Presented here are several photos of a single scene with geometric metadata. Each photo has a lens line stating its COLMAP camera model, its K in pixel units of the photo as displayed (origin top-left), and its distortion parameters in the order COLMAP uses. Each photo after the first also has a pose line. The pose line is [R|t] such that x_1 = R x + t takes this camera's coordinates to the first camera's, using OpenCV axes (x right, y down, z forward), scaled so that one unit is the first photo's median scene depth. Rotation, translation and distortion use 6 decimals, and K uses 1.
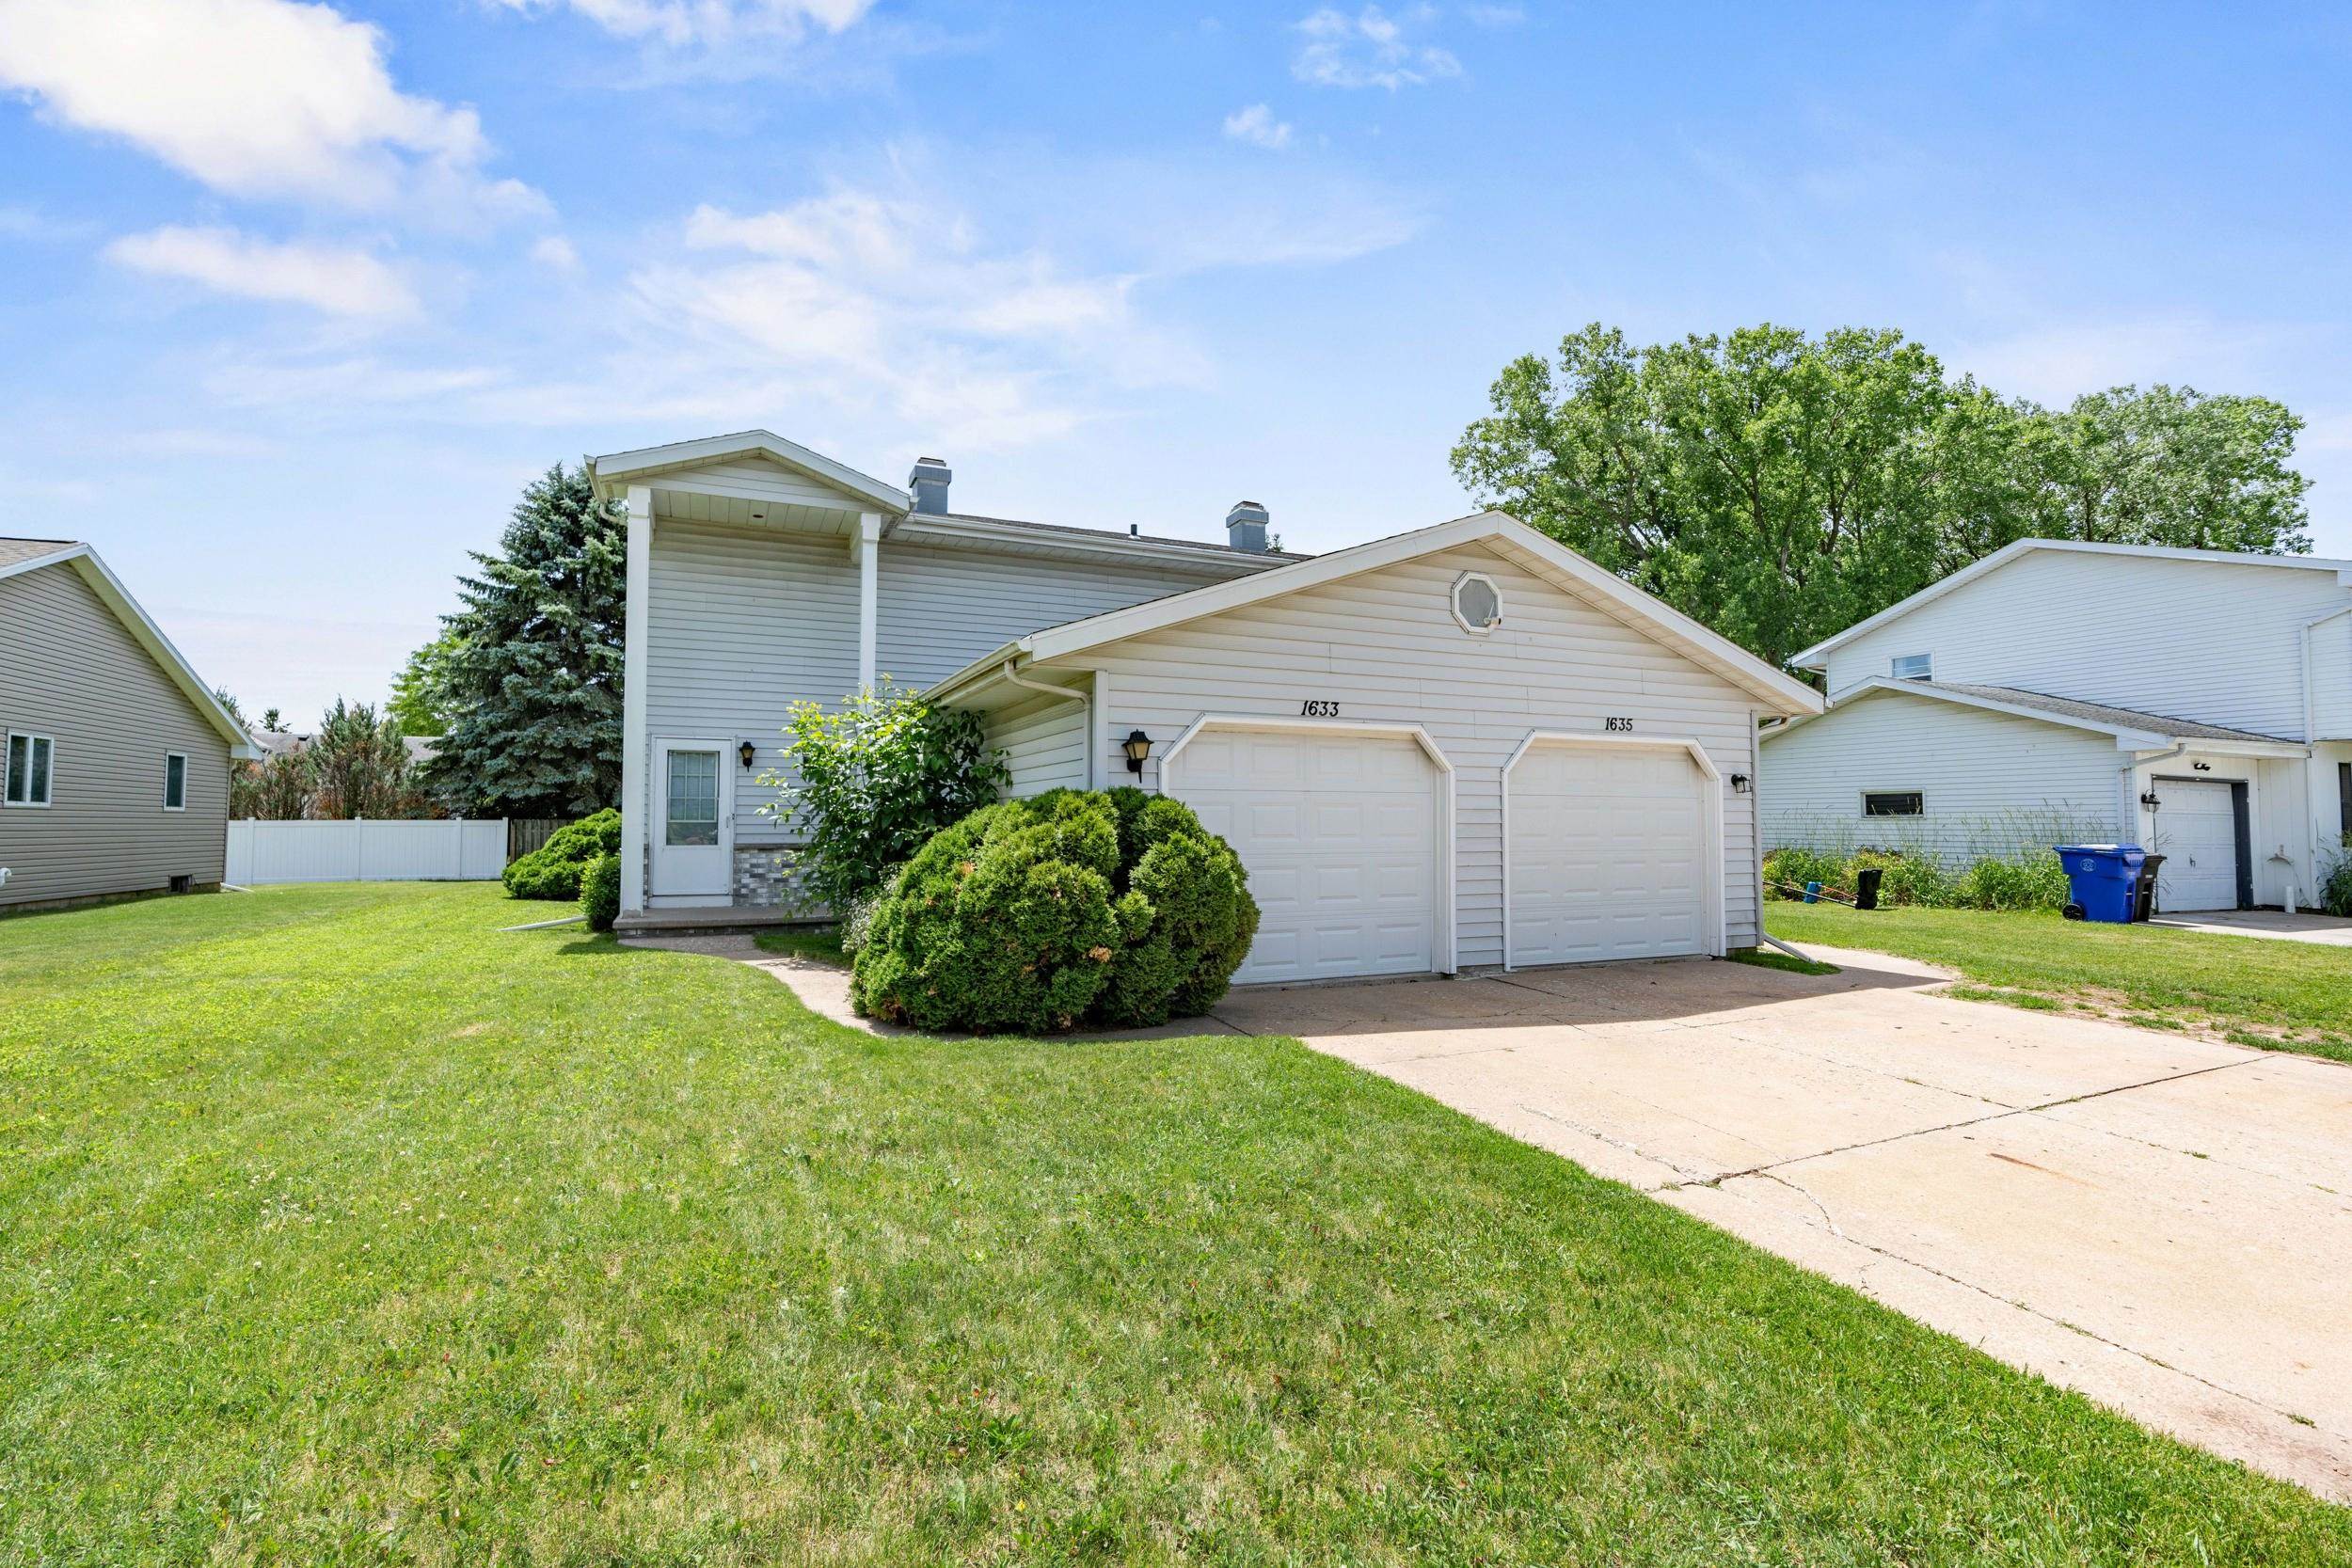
lens RADIAL K [[1071.0, 0, 1165.5], [0, 1071.0, 775.6], [0, 0, 1]] dist [-0.002570, 0.001178]
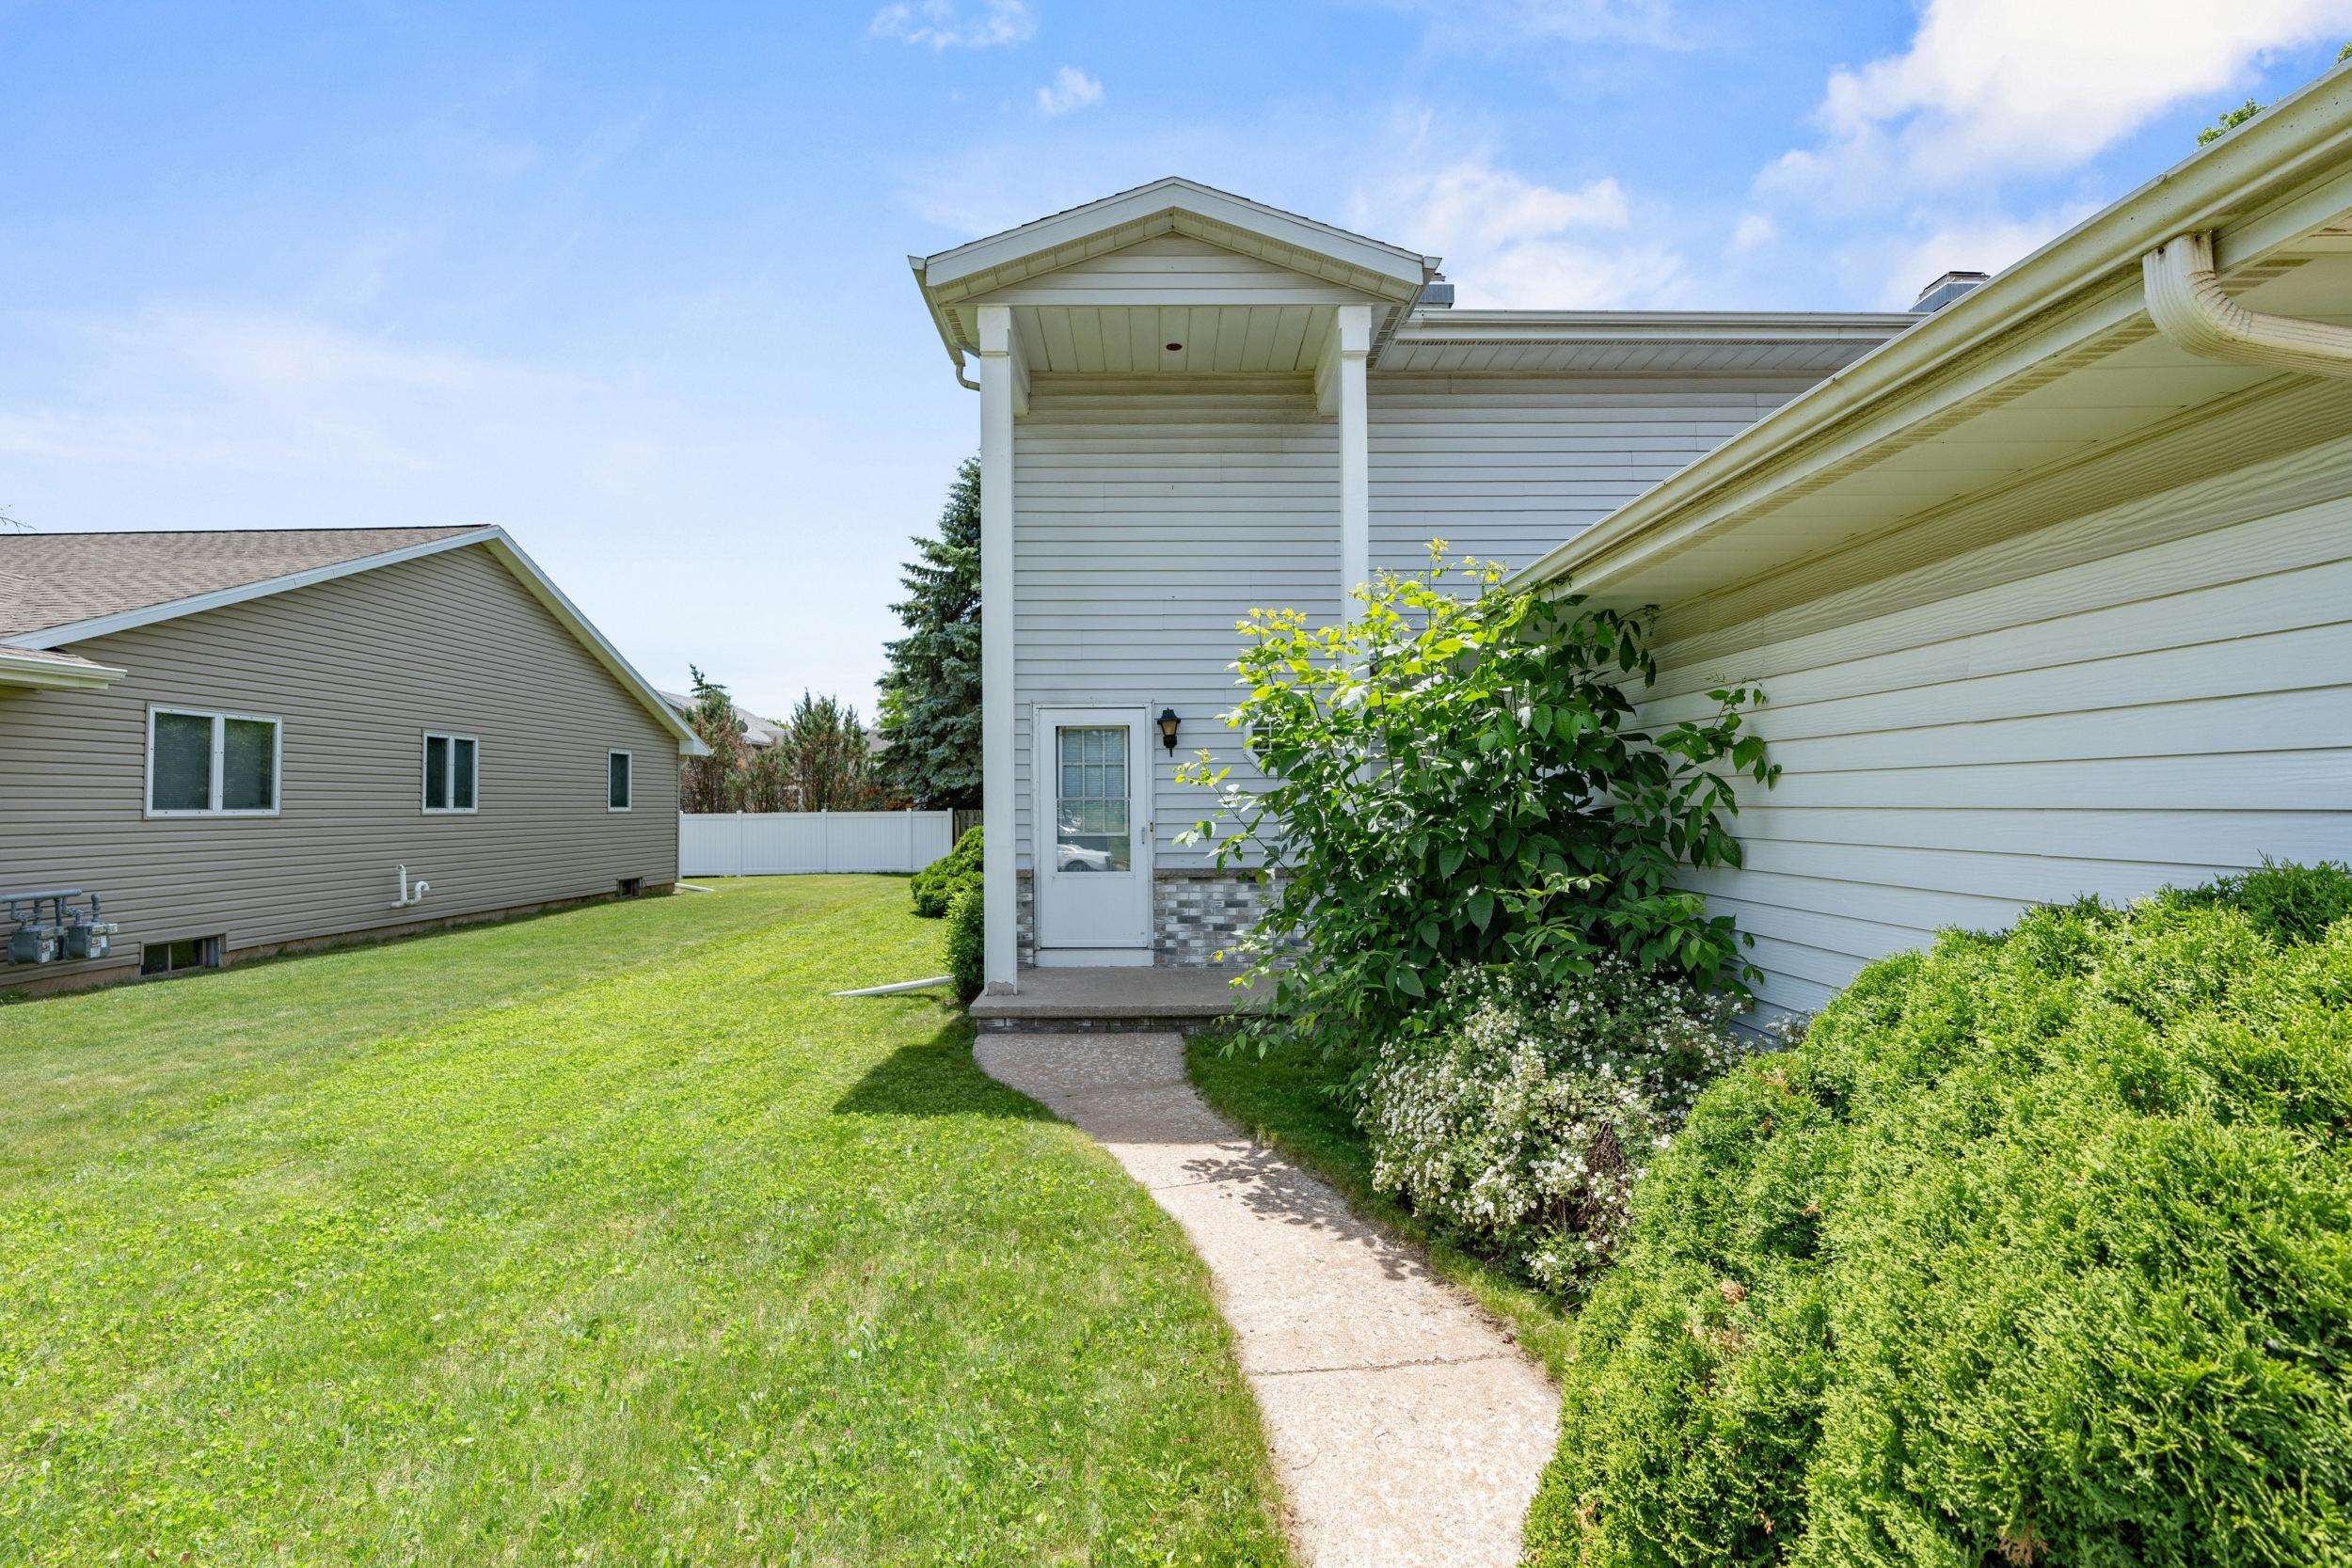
lens RADIAL K [[1071.0, 0, 1172.4], [0, 1071.0, 782.4], [0, 0, 1]] dist [-0.002570, 0.001178]
pose [[0.925881, -0.015678, -0.377490, -0.133555], [0.026424, 0.999379, 0.023303, -0.002584], [0.376890, -0.031551, 0.925720, 0.367661]]
